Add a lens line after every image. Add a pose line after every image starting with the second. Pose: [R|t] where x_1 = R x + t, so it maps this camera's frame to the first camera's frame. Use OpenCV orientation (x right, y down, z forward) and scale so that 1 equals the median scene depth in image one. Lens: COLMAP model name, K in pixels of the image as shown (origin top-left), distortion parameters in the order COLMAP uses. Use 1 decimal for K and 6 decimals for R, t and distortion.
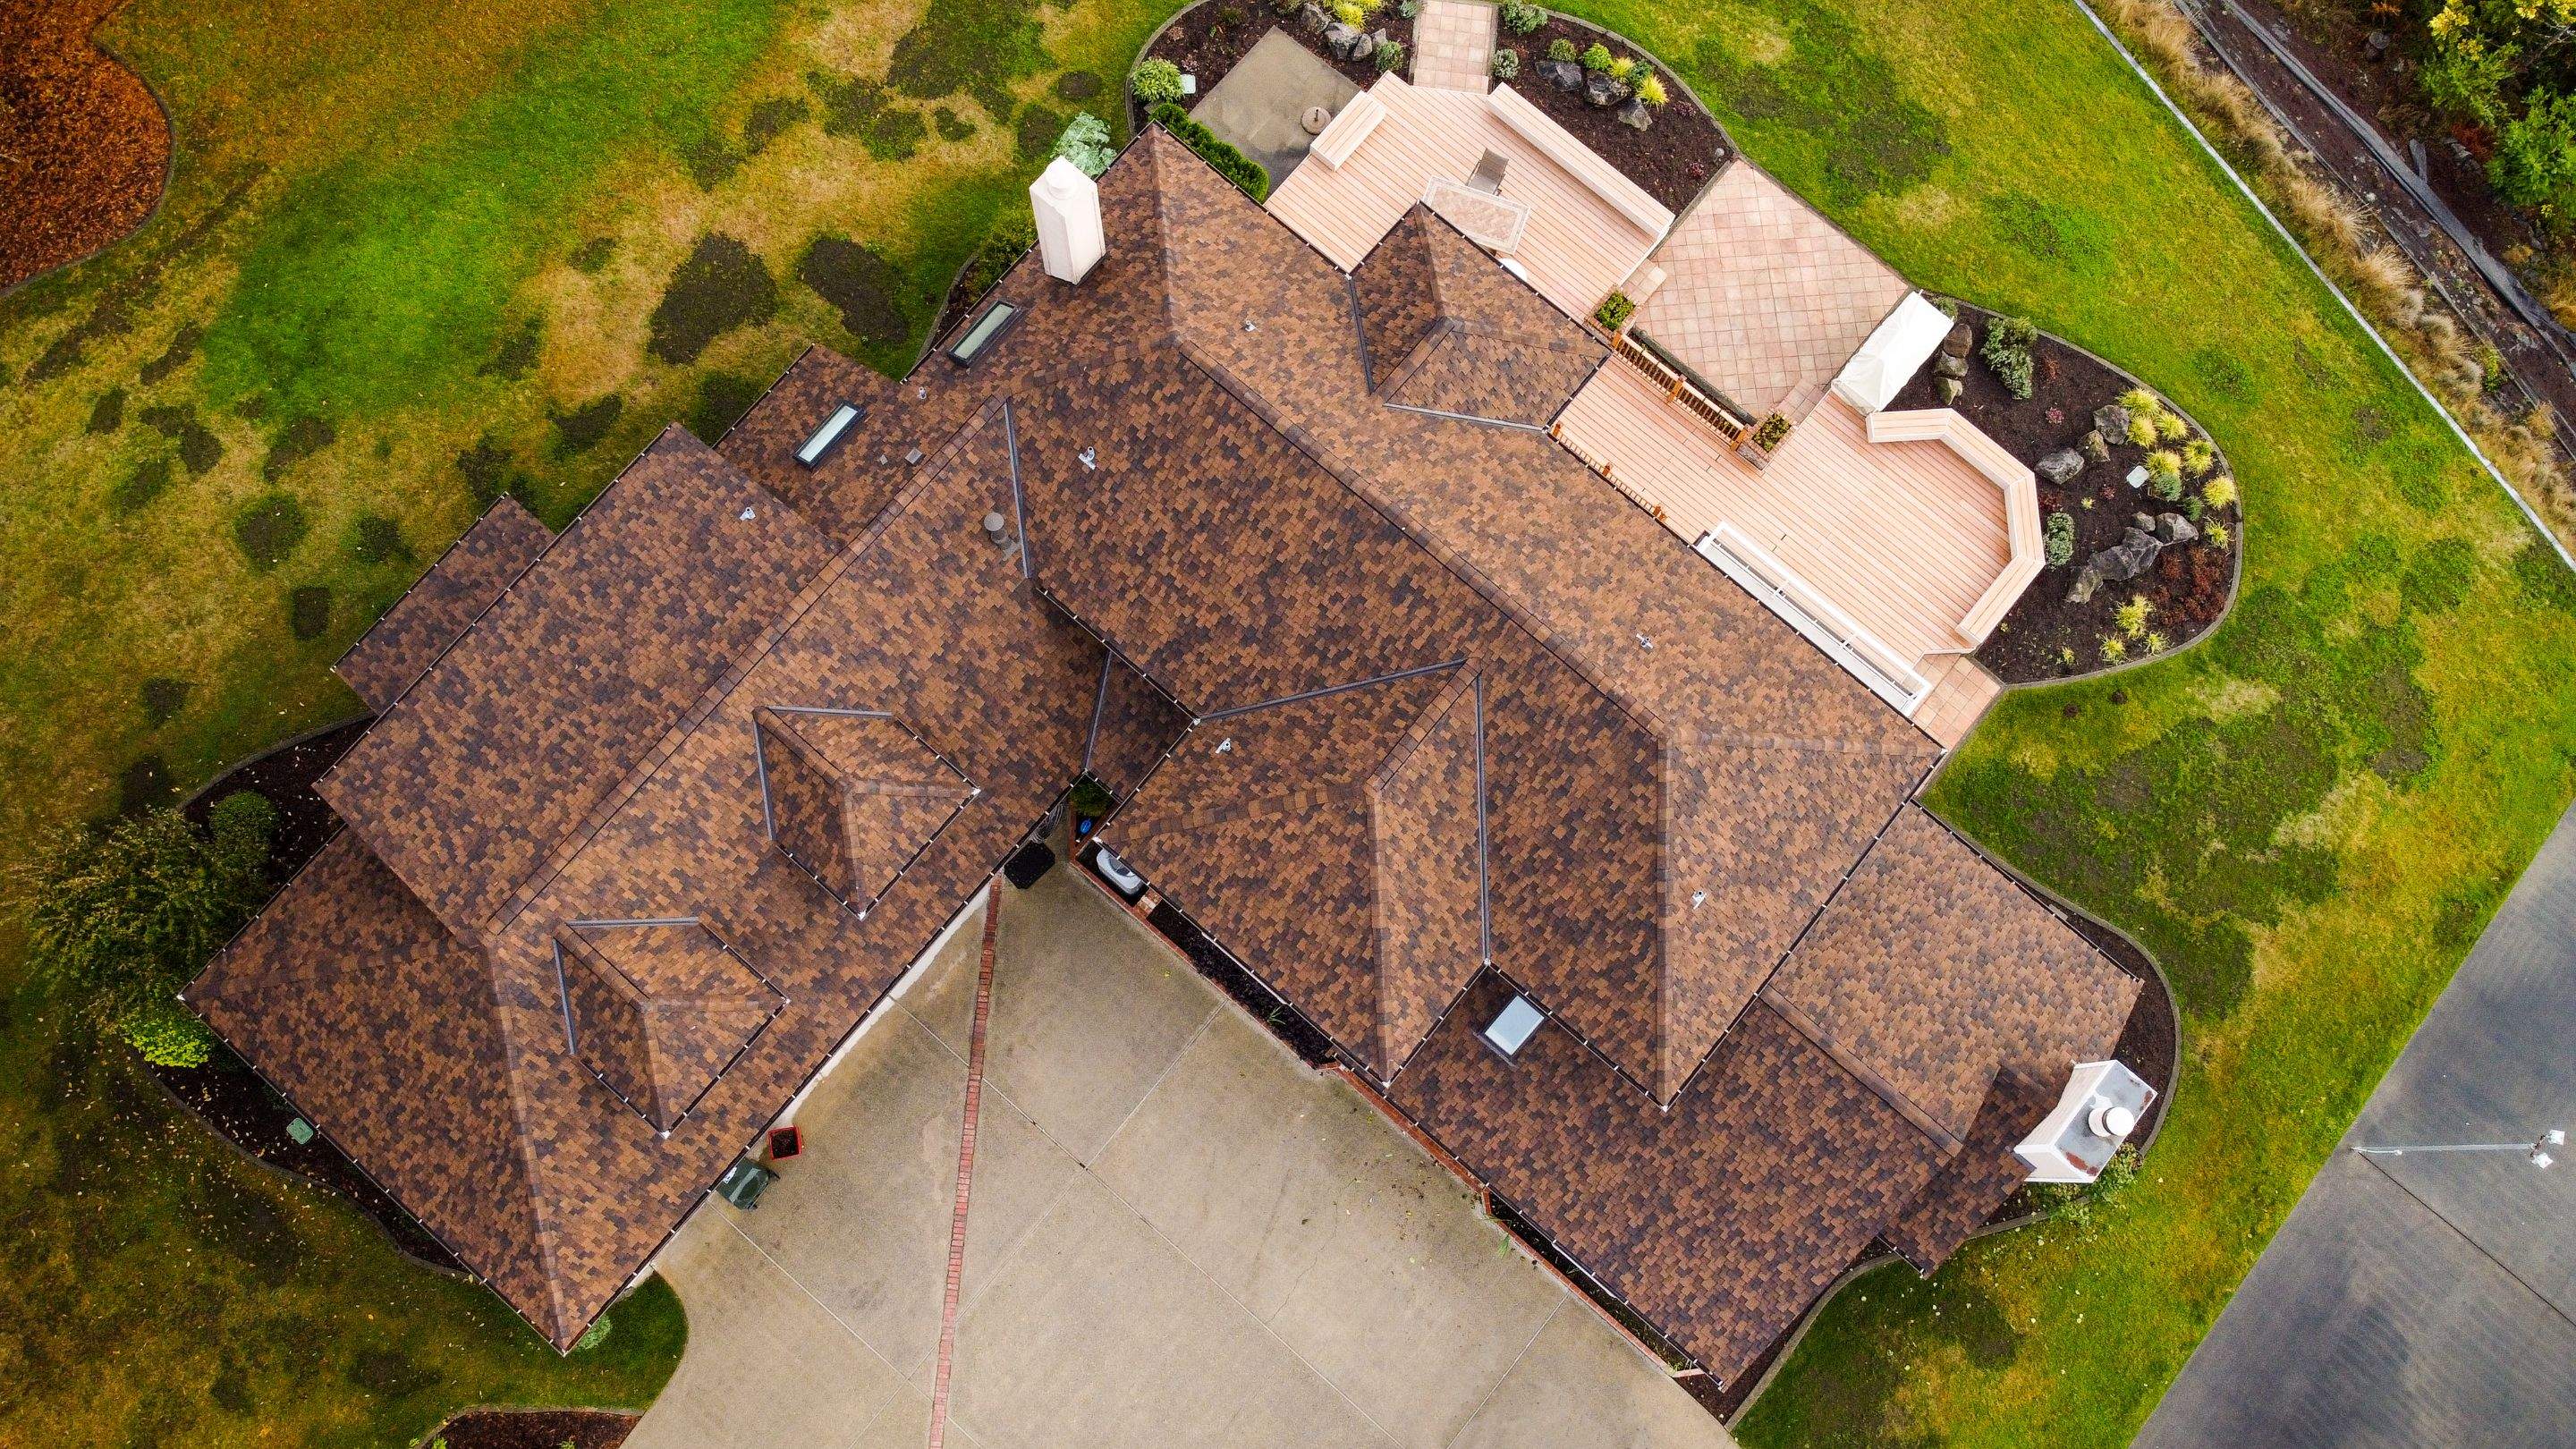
lens RADIAL K [[1950.0, 0, 1284.4], [0, 1950.0, 734.1], [0, 0, 1]] dist [0.008923, -0.014741]
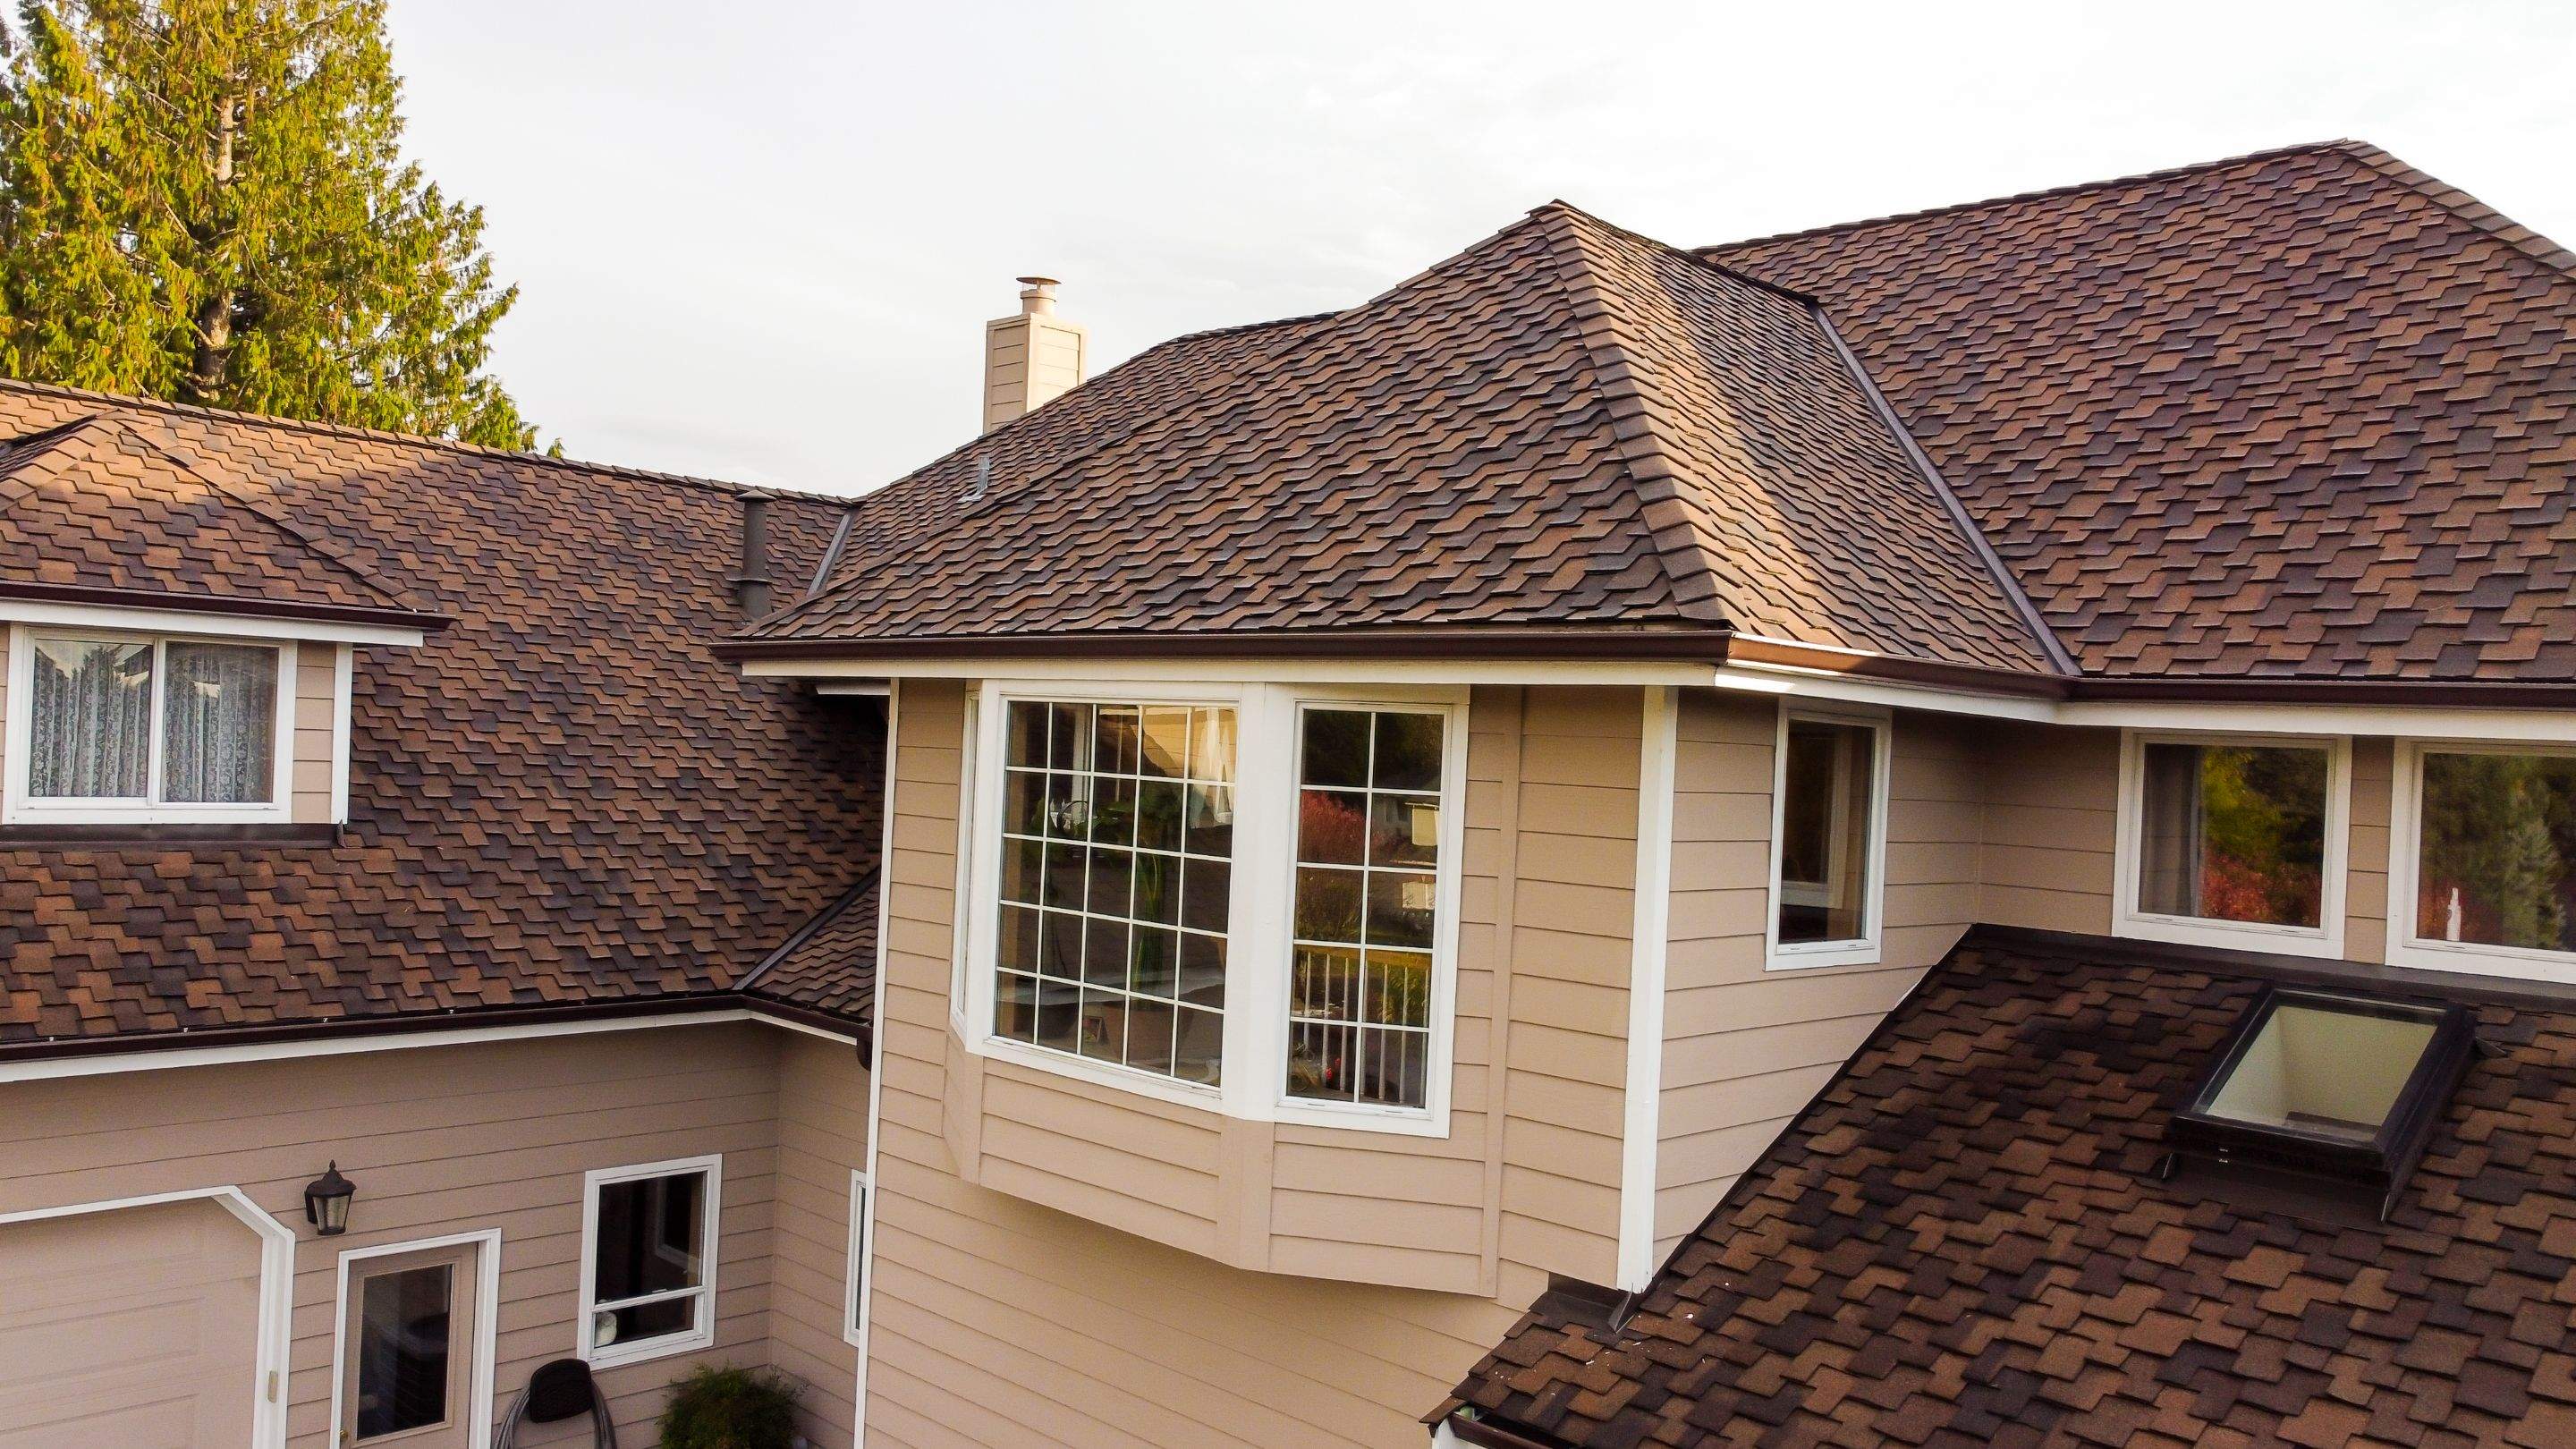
lens RADIAL K [[1950.0, 0, 1286.9], [0, 1950.0, 733.3], [0, 0, 1]] dist [0.008923, -0.014741]
pose [[0.996681, 0.007987, -0.081015, 0.021699], [-0.080887, 0.209545, -0.974448, 0.330629], [0.009193, 0.977766, 0.209496, 0.853186]]
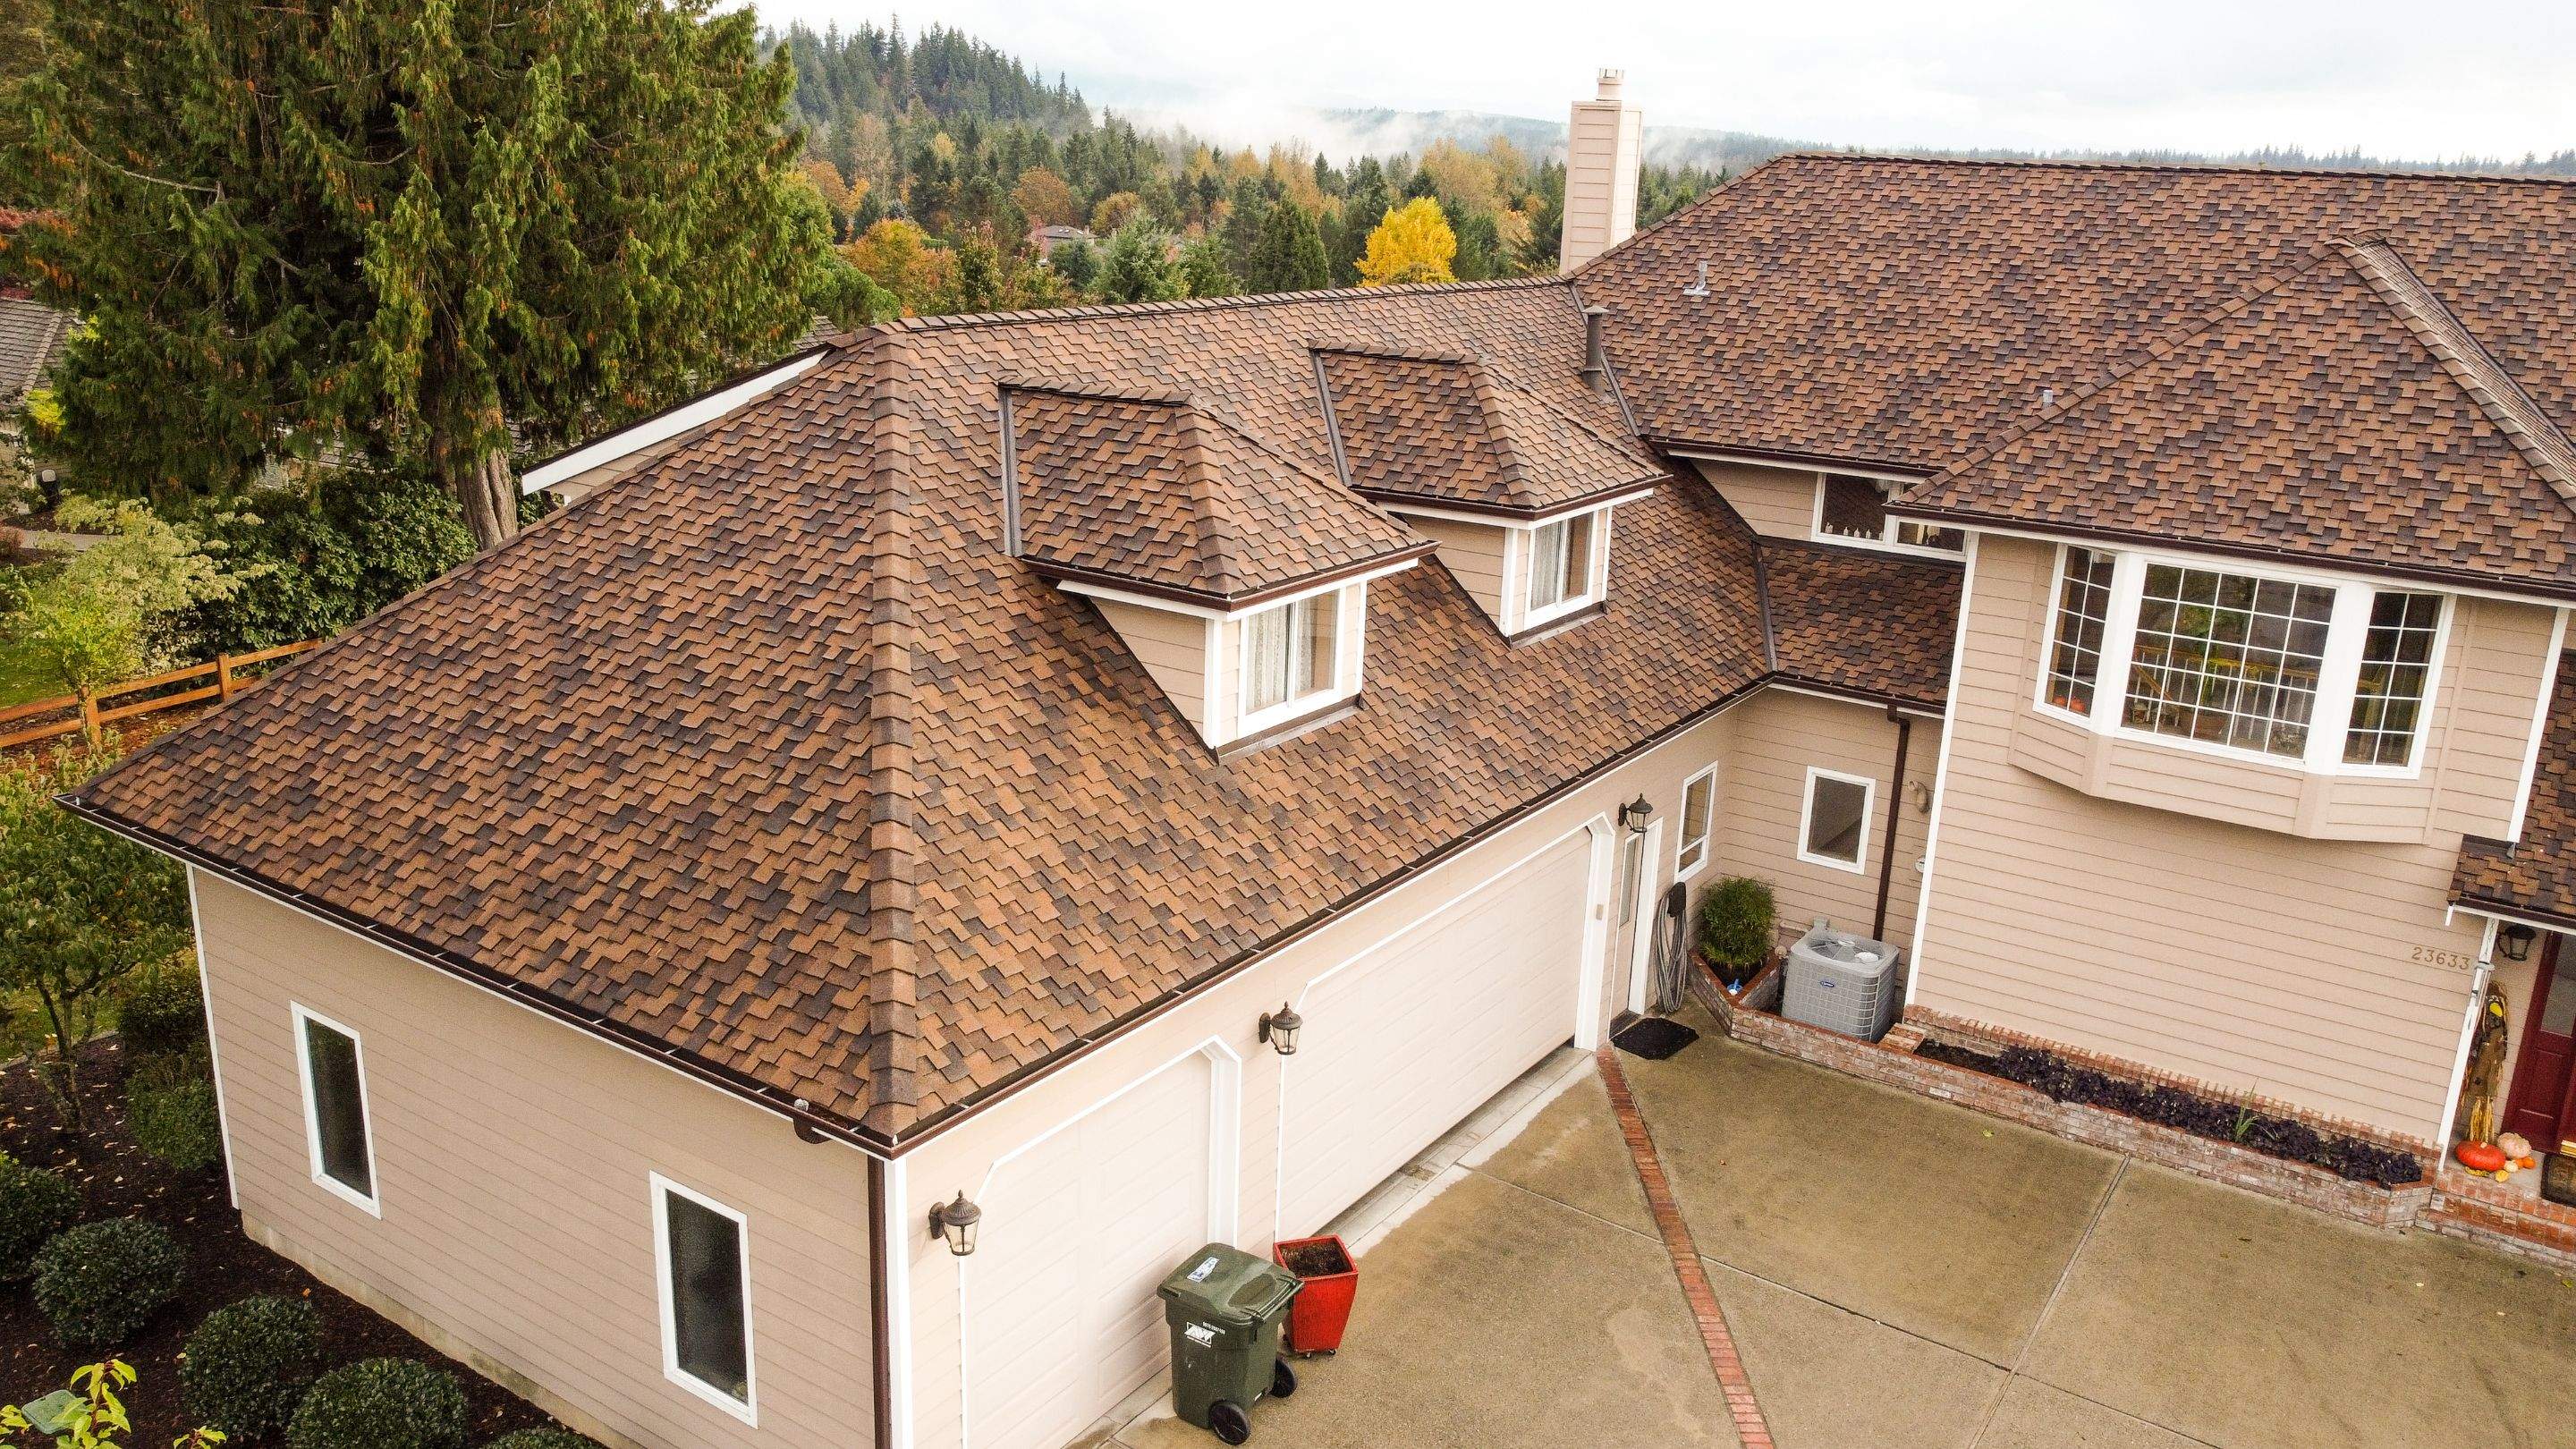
lens RADIAL K [[1950.0, 0, 1287.5], [0, 1950.0, 734.5], [0, 0, 1]] dist [0.008923, -0.014741]
pose [[0.994738, -0.031404, 0.097517, -0.299677], [0.100378, 0.489198, -0.866377, 0.514197], [-0.020498, 0.871607, 0.489776, 0.702071]]
